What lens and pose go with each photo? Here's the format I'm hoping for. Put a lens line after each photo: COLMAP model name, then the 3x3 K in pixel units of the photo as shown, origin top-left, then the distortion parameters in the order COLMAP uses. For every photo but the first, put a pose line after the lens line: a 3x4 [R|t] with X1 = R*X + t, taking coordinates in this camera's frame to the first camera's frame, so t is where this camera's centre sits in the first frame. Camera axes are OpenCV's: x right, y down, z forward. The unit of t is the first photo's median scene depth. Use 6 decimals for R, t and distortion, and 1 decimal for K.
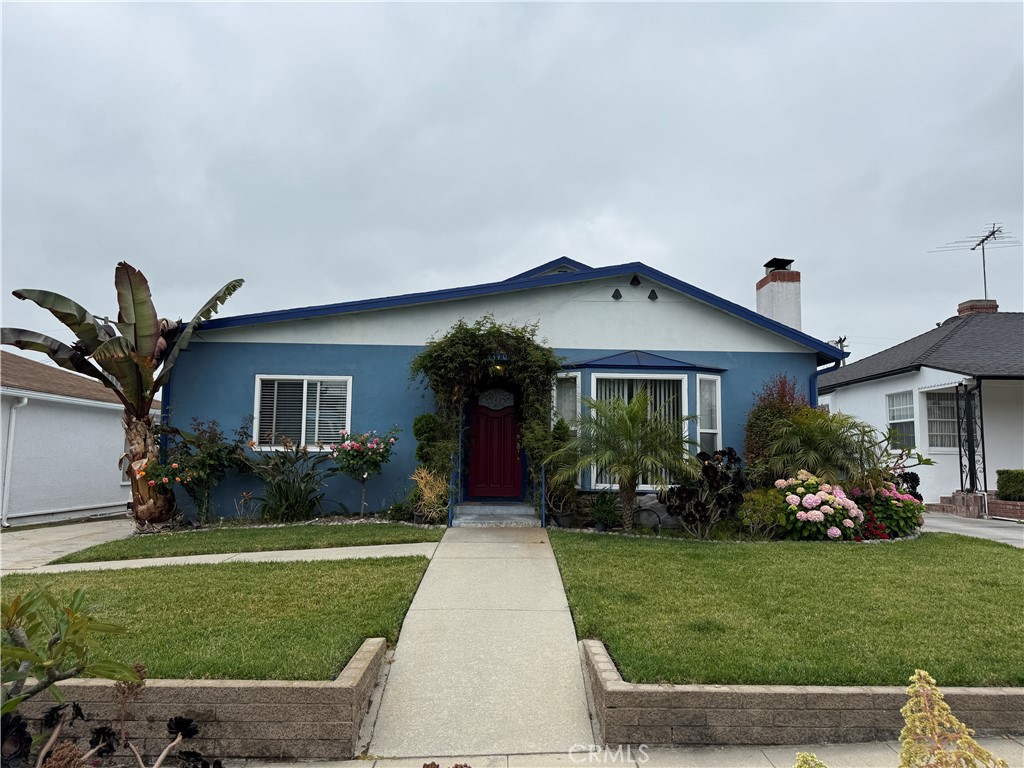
lens RADIAL K [[716.7, 0, 514.4], [0, 716.7, 384.3], [0, 0, 1]] dist [-0.004699, -0.001922]
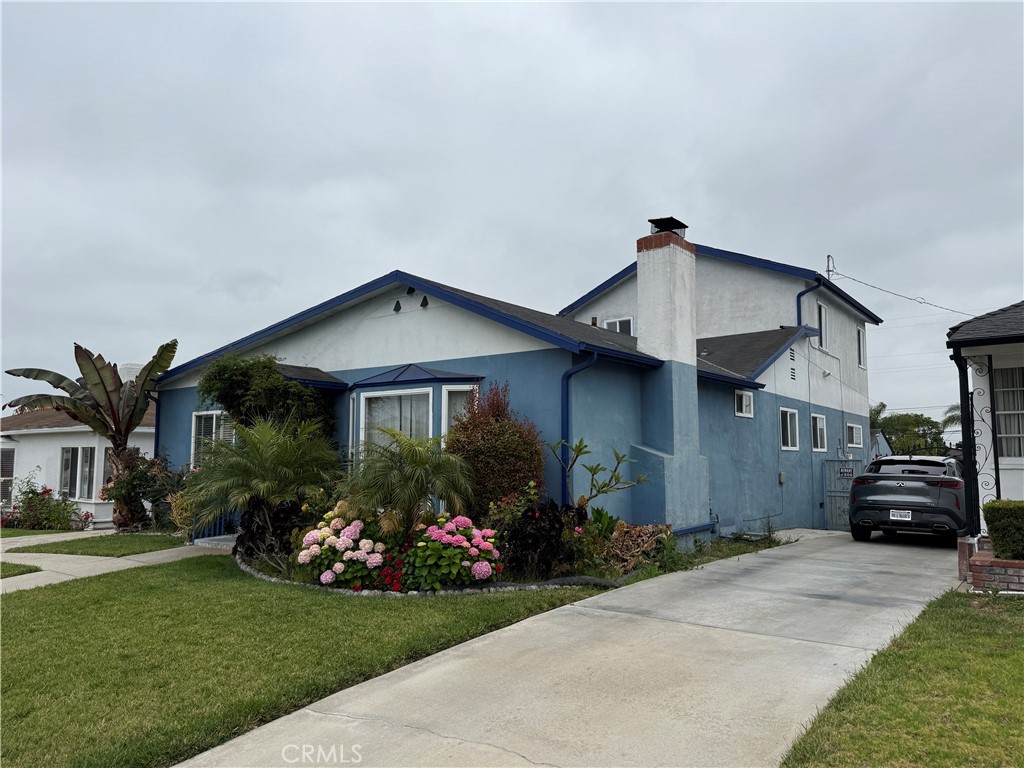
lens RADIAL K [[716.7, 0, 512.2], [0, 716.7, 386.7], [0, 0, 1]] dist [-0.004699, -0.001922]
pose [[0.794302, -0.073779, -0.603027, 0.863325], [0.072495, 0.997017, -0.026493, 0.016719], [0.603182, -0.022673, 0.797281, 0.351772]]
